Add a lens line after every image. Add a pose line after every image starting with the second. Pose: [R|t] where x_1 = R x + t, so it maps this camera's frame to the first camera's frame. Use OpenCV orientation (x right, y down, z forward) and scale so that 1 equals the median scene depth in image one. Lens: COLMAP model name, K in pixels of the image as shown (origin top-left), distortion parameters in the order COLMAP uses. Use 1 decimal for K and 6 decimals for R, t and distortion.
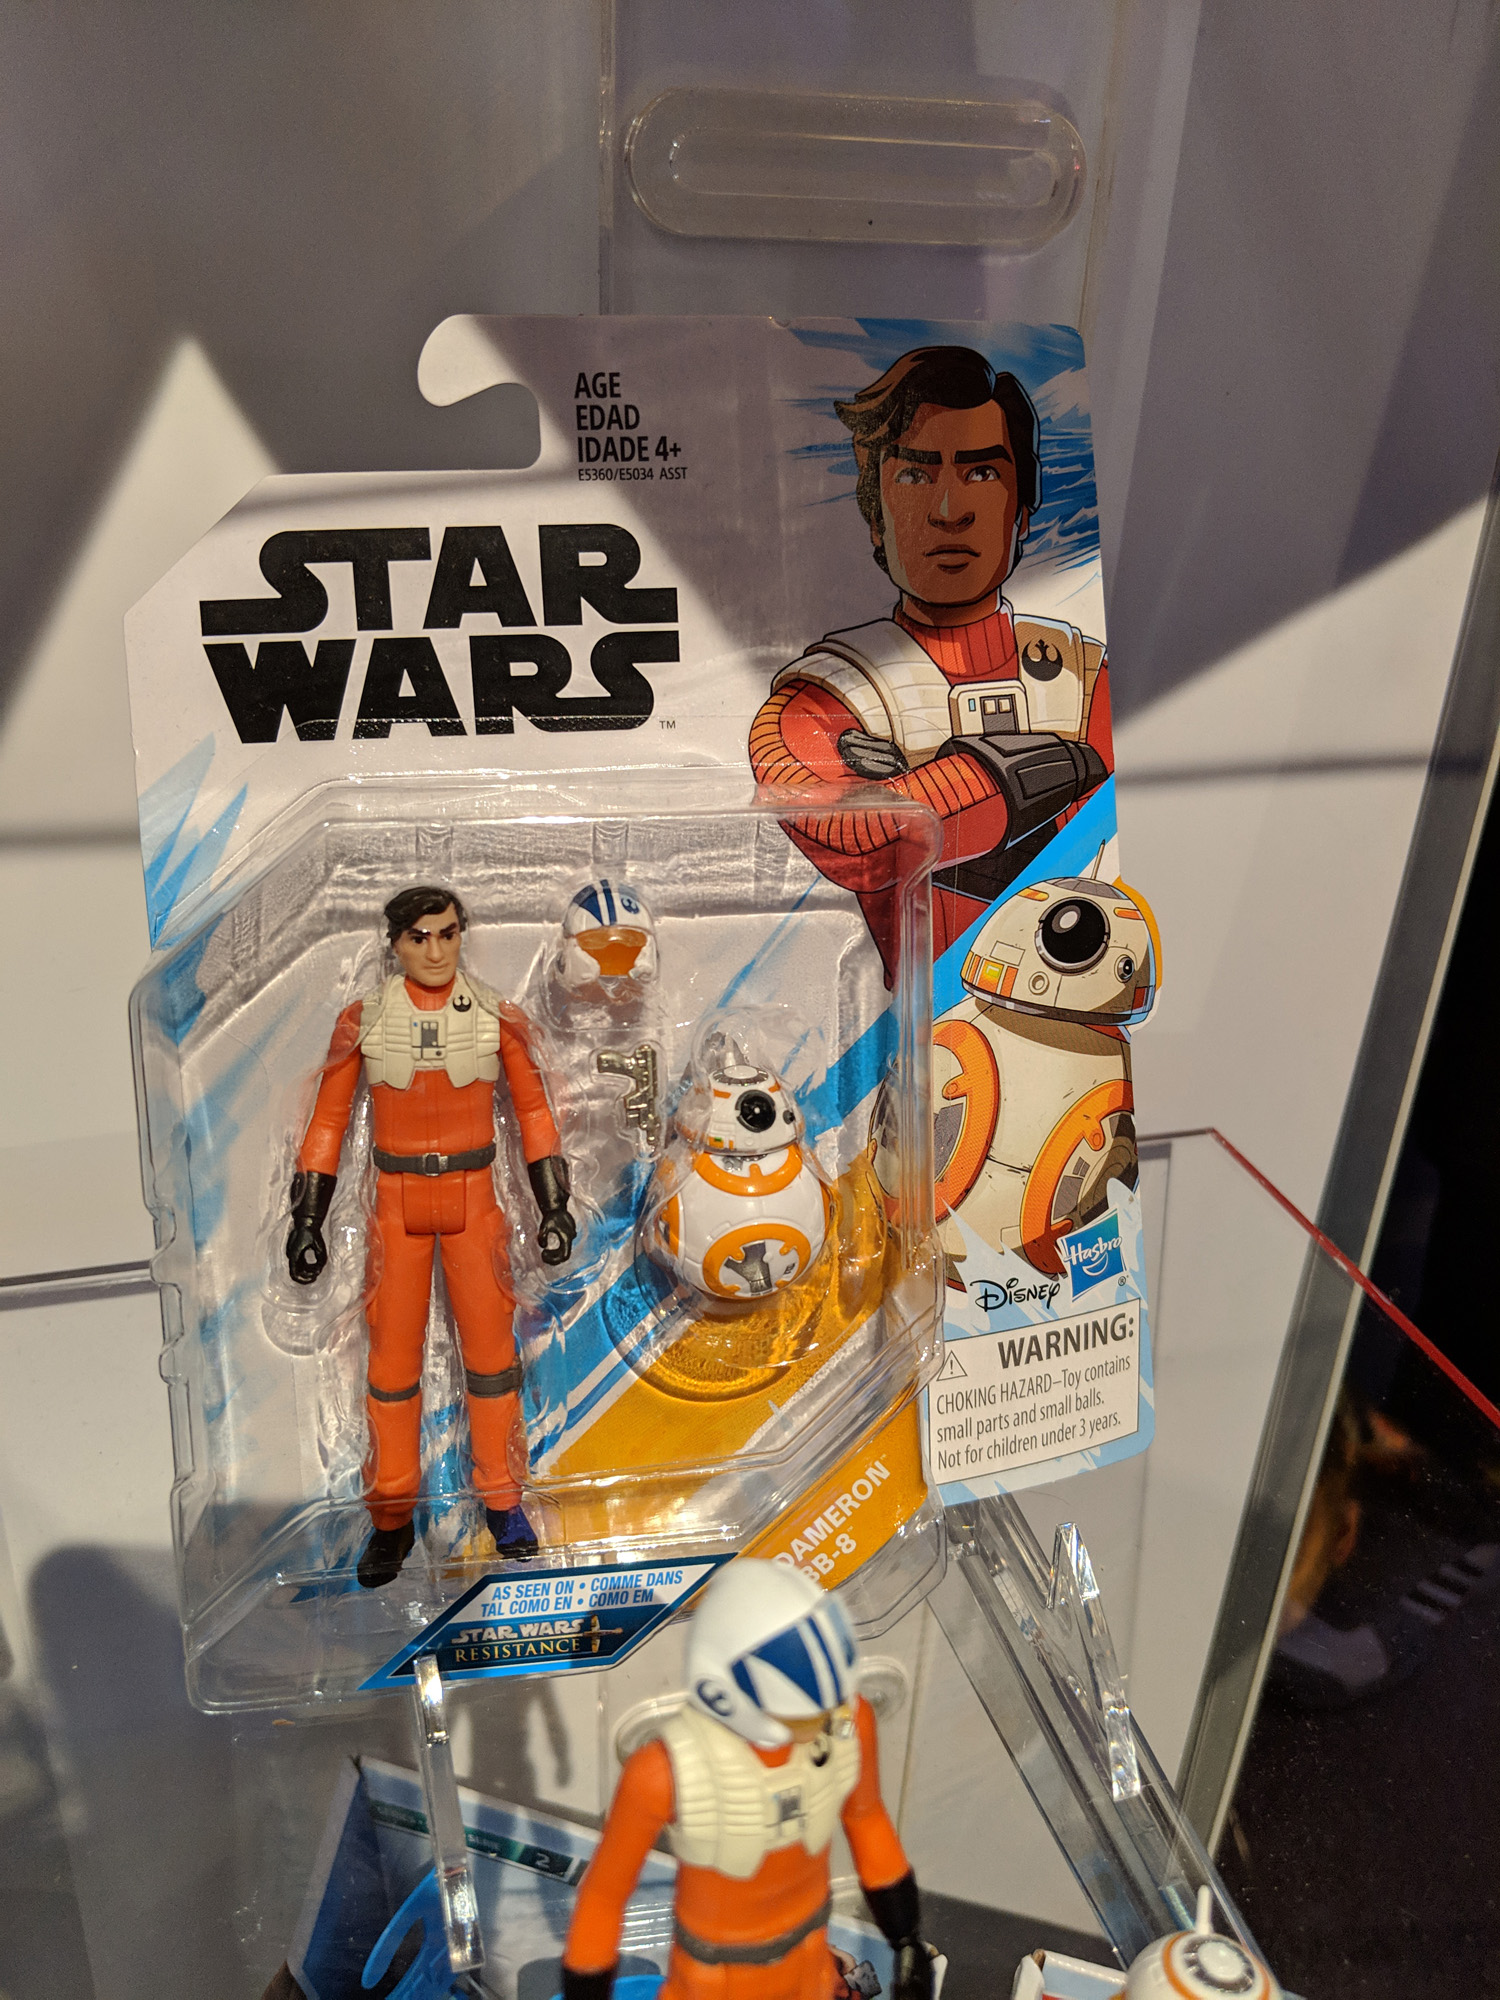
lens RADIAL K [[1581.0, 0, 750.0], [0, 1581.0, 1000.0], [0, 0, 1]] dist [0.070701, -0.216267]
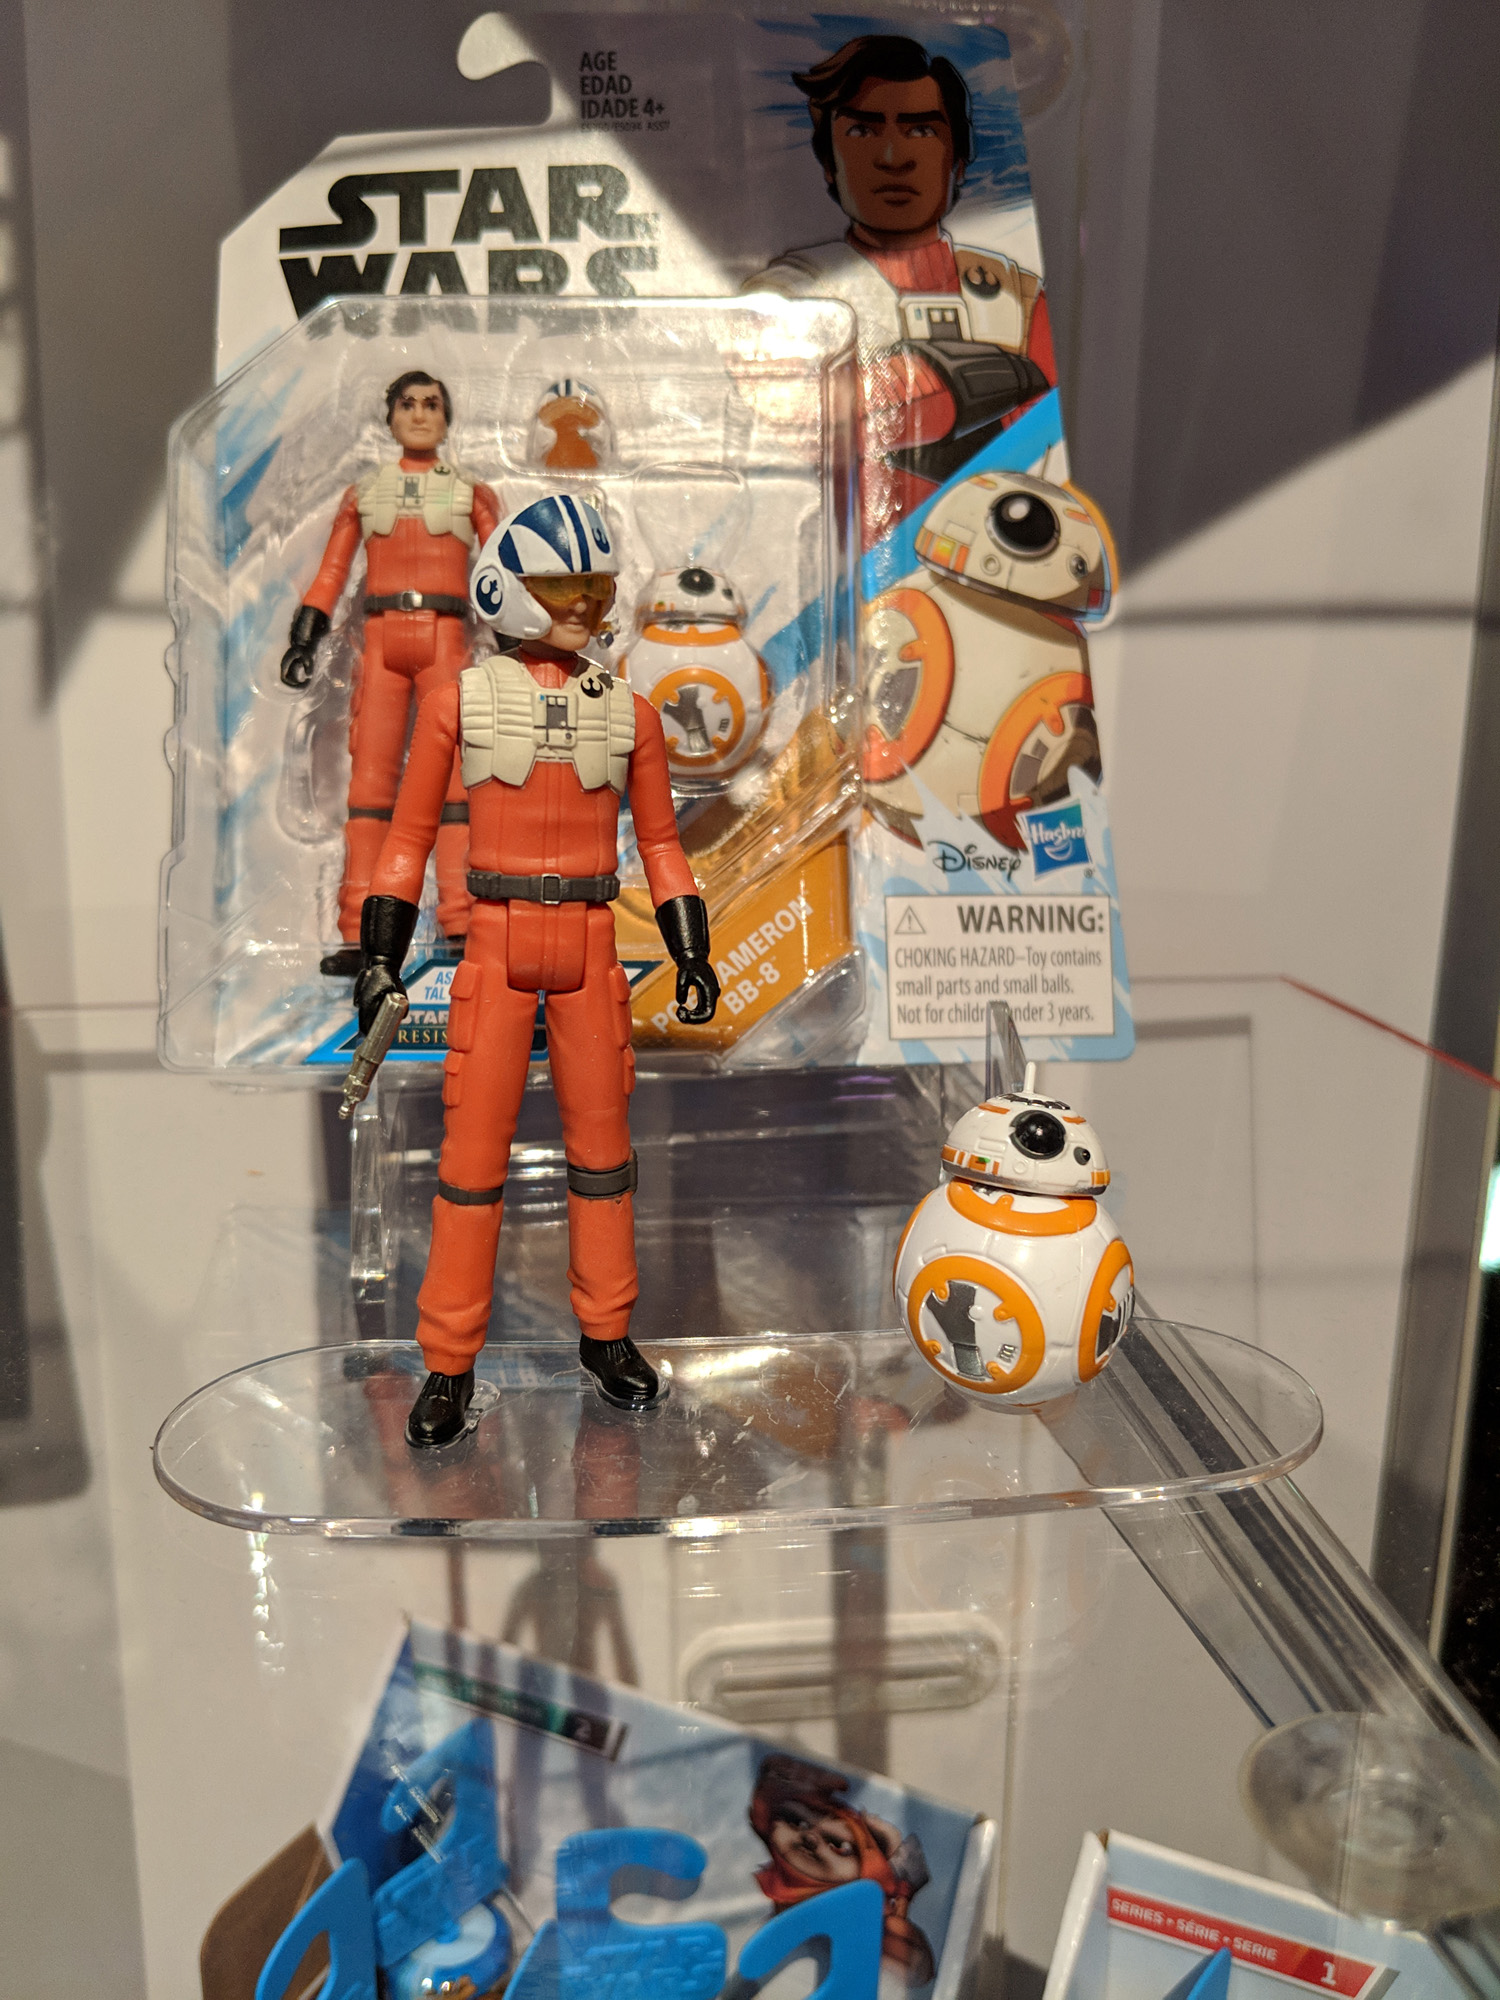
lens RADIAL K [[1581.0, 0, 750.0], [0, 1581.0, 1000.0], [0, 0, 1]] dist [0.070701, -0.216267]
pose [[0.988308, 0.000788, -0.152468, 0.200488], [-0.035477, 0.973728, -0.224933, 0.574791], [0.148285, 0.227713, 0.962371, -0.011635]]
